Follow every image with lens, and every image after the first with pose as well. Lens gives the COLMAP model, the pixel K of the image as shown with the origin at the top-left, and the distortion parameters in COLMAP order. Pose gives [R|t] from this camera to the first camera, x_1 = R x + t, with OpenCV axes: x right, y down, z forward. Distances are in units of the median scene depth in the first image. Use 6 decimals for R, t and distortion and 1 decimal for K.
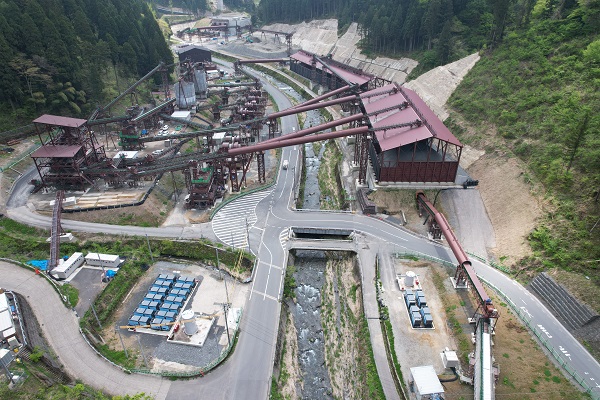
lens RADIAL K [[392.5, 0, 307.0], [0, 392.5, 198.4], [0, 0, 1]] dist [-0.067097, 0.053111]
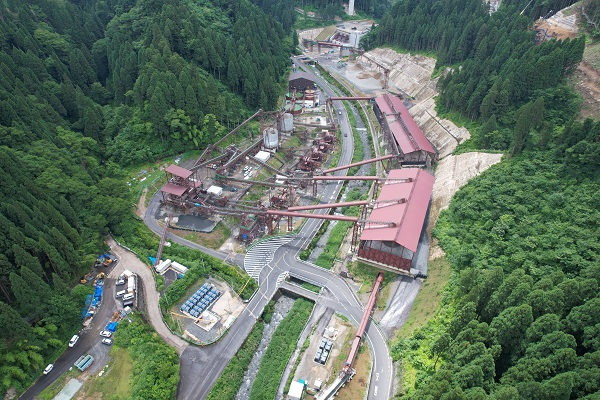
lens RADIAL K [[392.5, 0, 298.9], [0, 392.5, 203.3], [0, 0, 1]] dist [-0.067097, 0.053111]
pose [[0.921940, 0.241369, -0.302933, 0.371876], [-0.204151, 0.967452, 0.149530, -0.399803], [0.329164, -0.076013, 0.941208, -0.419015]]
